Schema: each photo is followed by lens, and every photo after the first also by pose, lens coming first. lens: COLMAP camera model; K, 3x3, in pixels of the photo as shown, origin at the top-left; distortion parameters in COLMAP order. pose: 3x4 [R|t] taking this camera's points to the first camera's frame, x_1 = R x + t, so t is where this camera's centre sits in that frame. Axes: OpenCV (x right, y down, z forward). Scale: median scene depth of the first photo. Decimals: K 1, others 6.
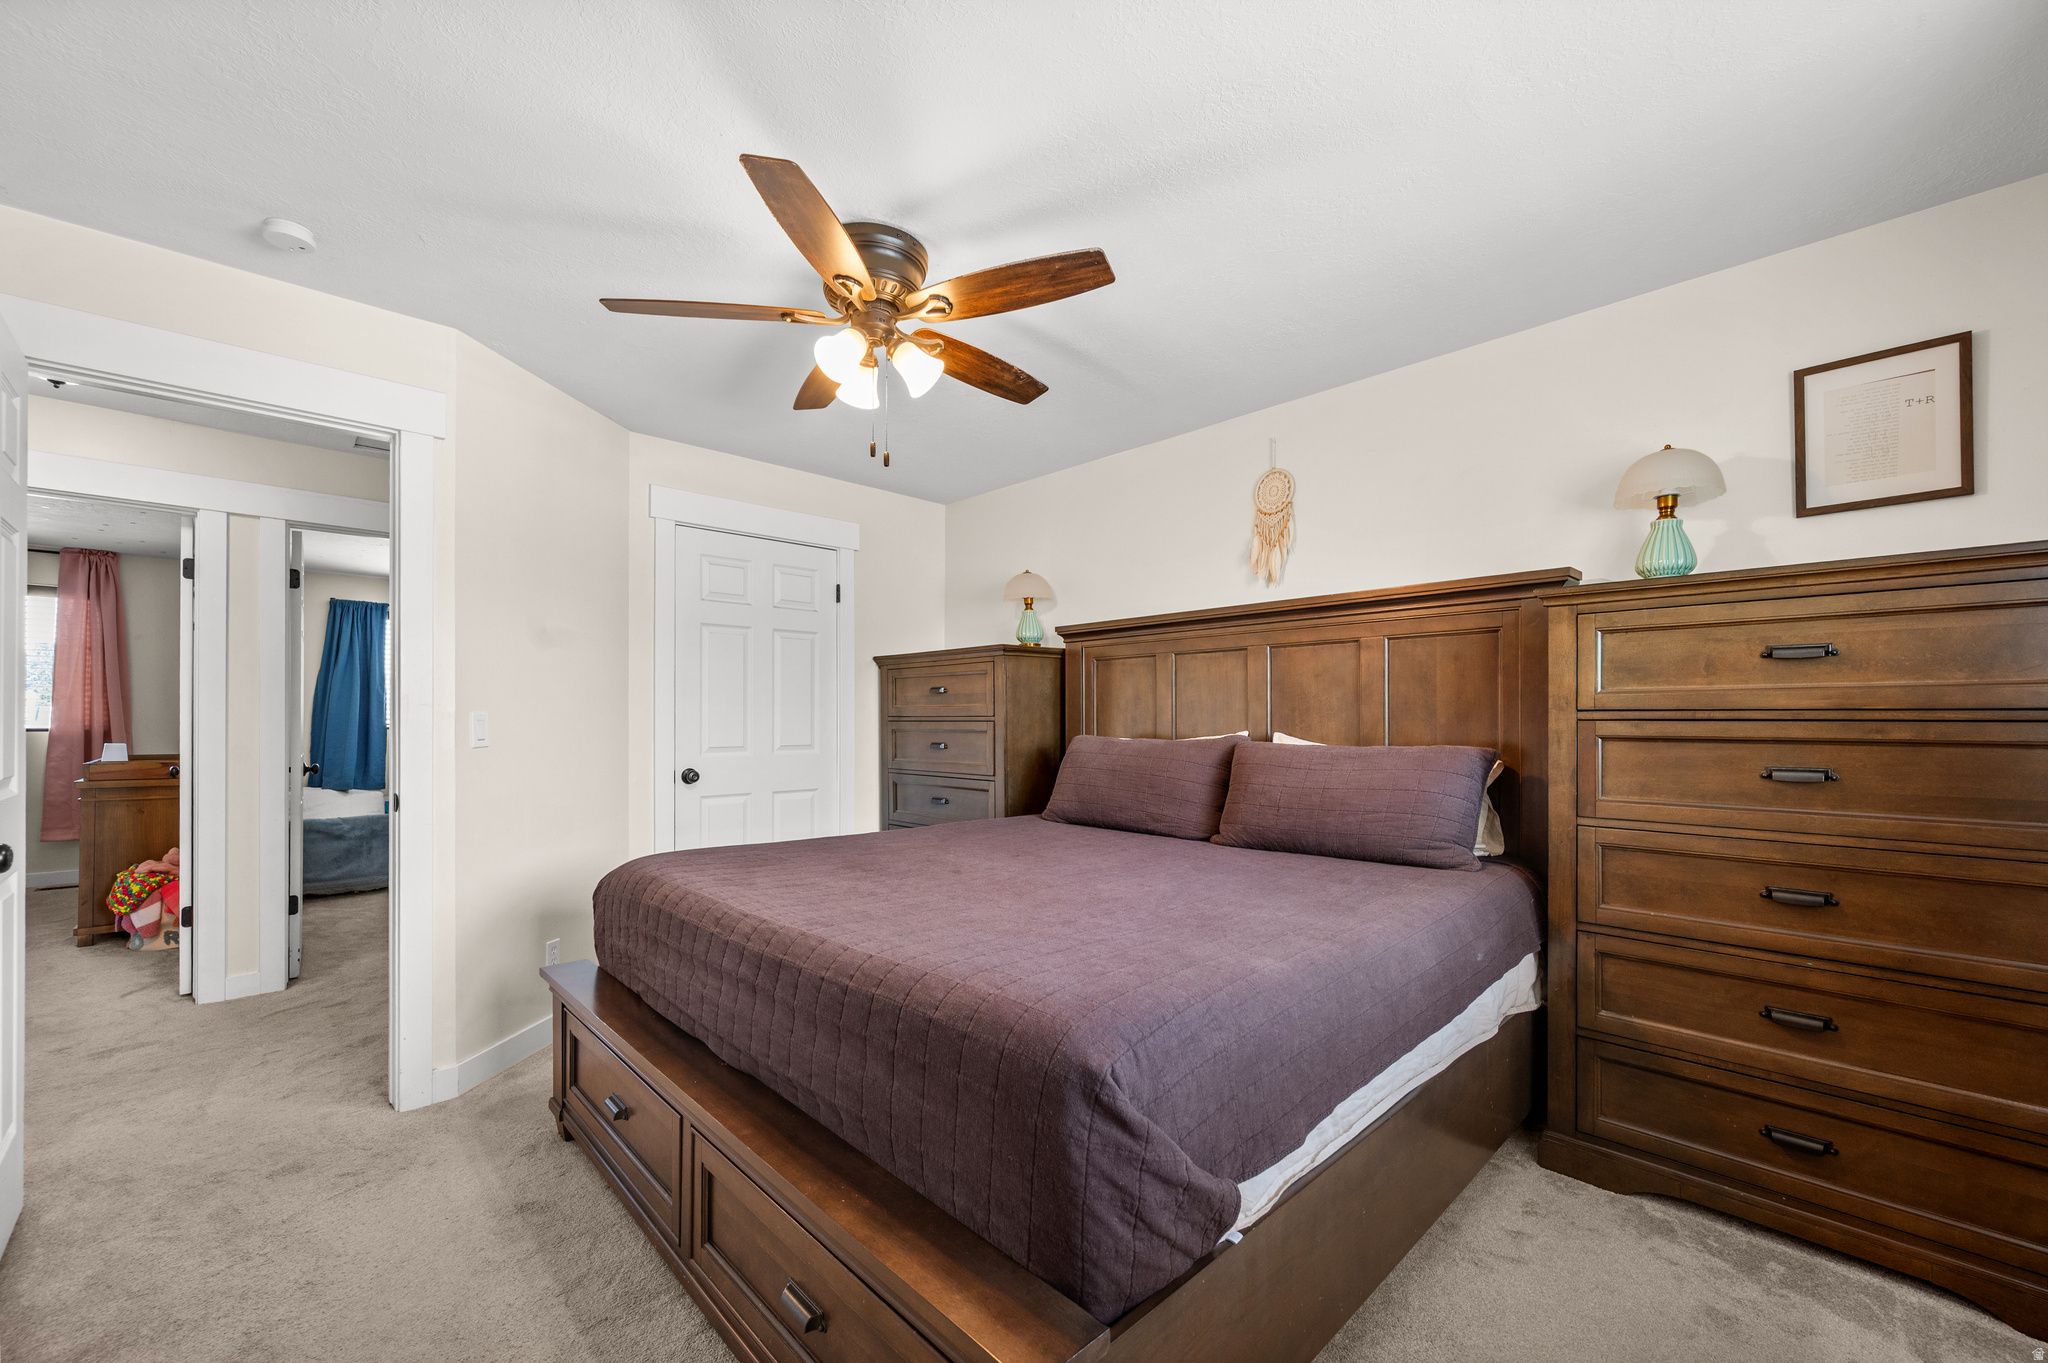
lens RADIAL K [[816.8, 0, 991.6], [0, 816.8, 714.3], [0, 0, 1]] dist [-0.000962, 0.000074]
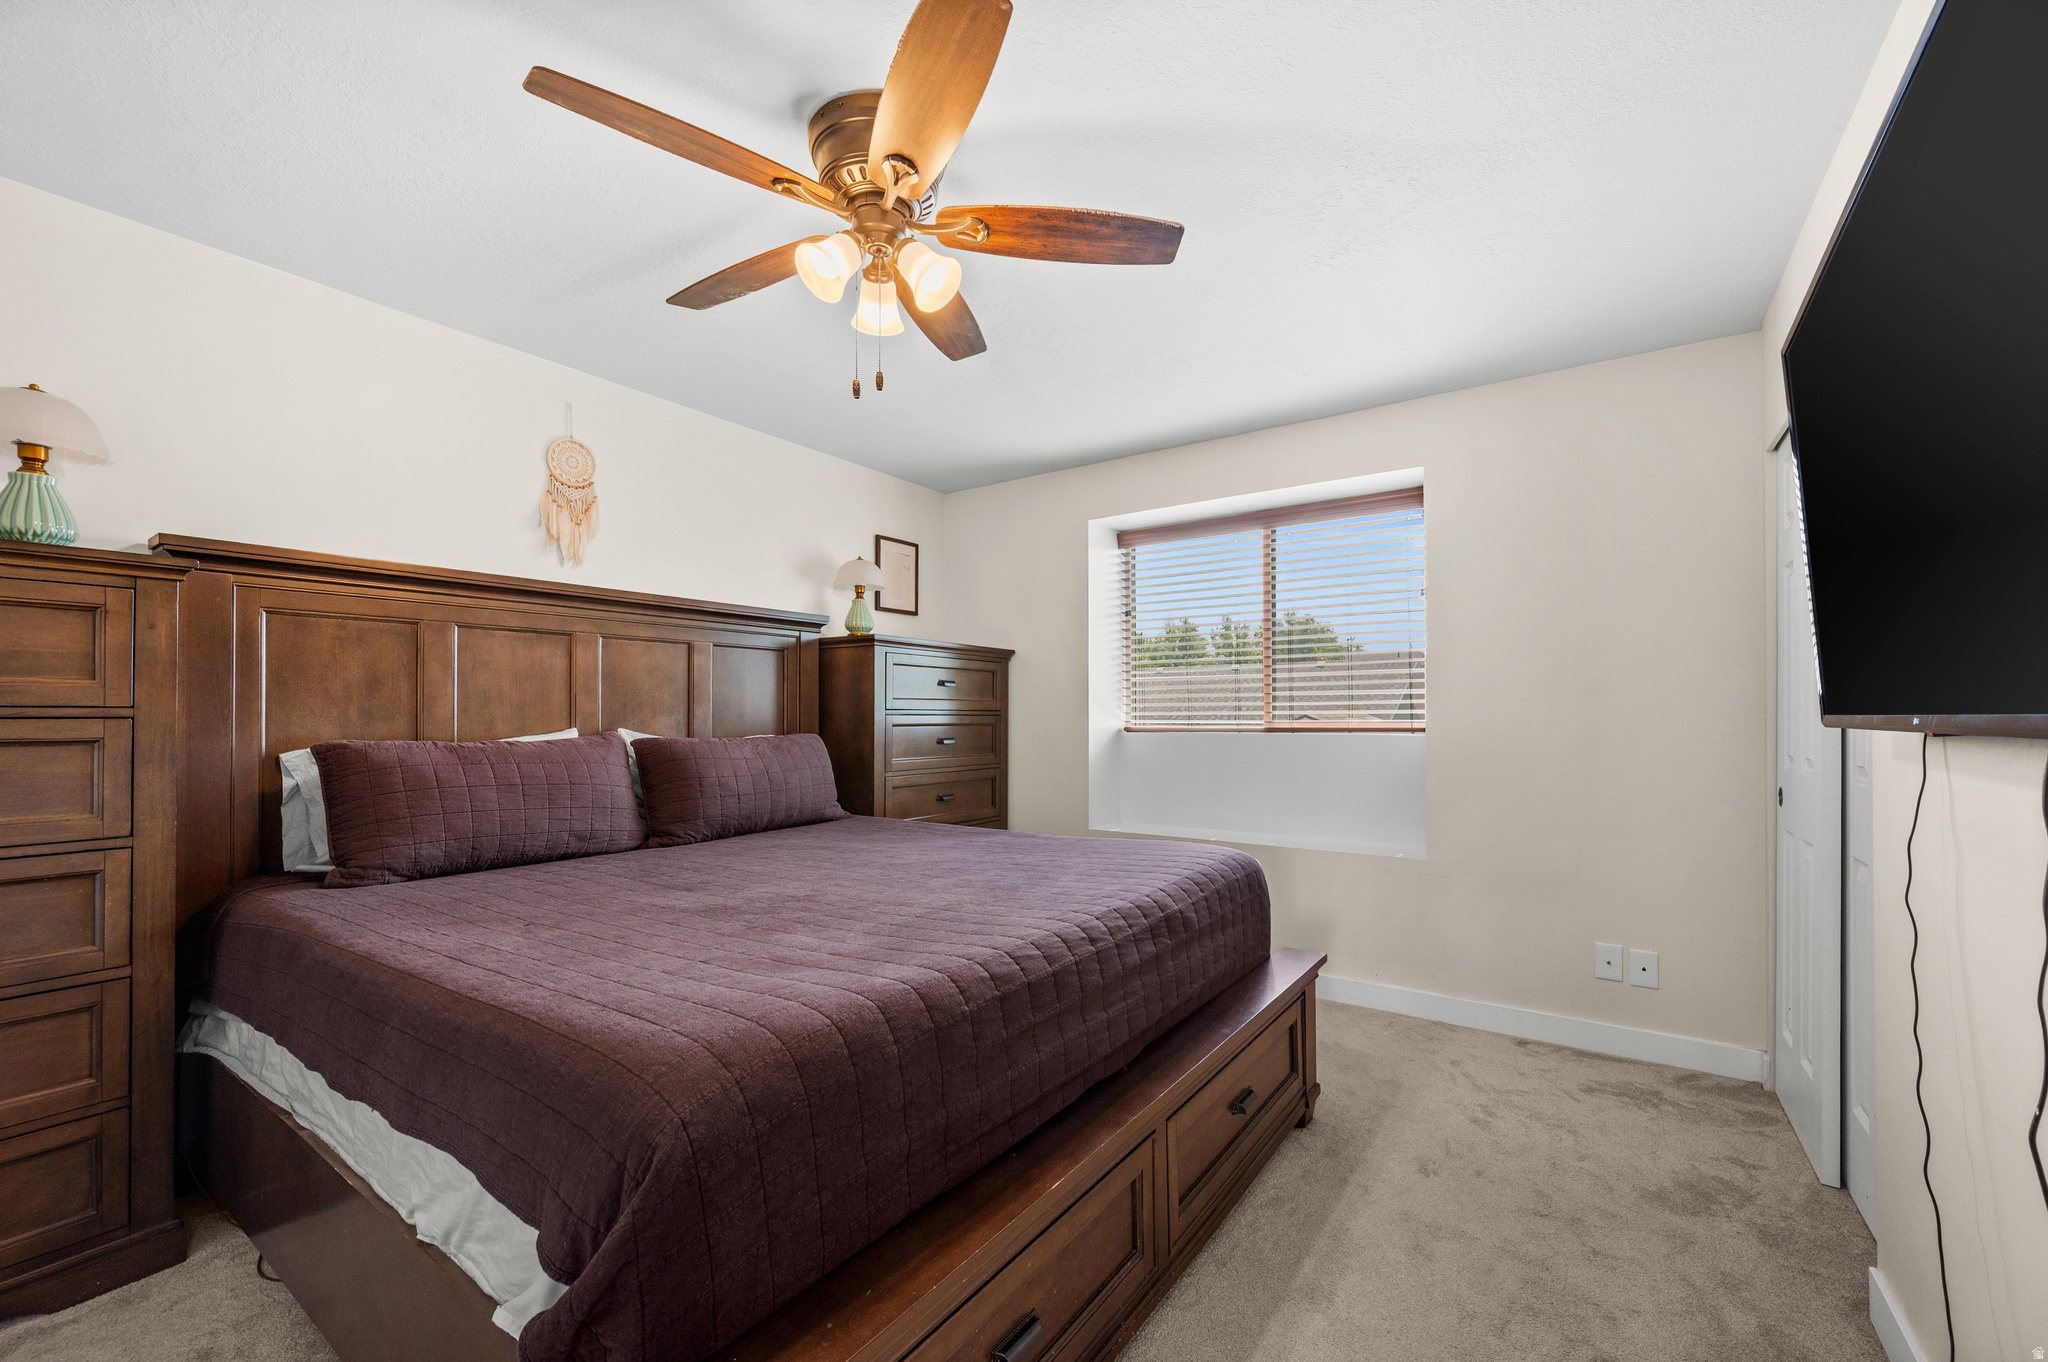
lens RADIAL K [[816.8, 0, 1023.9], [0, 816.8, 702.2], [0, 0, 1]] dist [-0.000962, 0.000074]
pose [[-0.213996, 0.016862, 0.976689, -0.672208], [-0.003197, 0.999834, -0.017962, 0.007514], [-0.976829, -0.006966, -0.213907, 0.733306]]
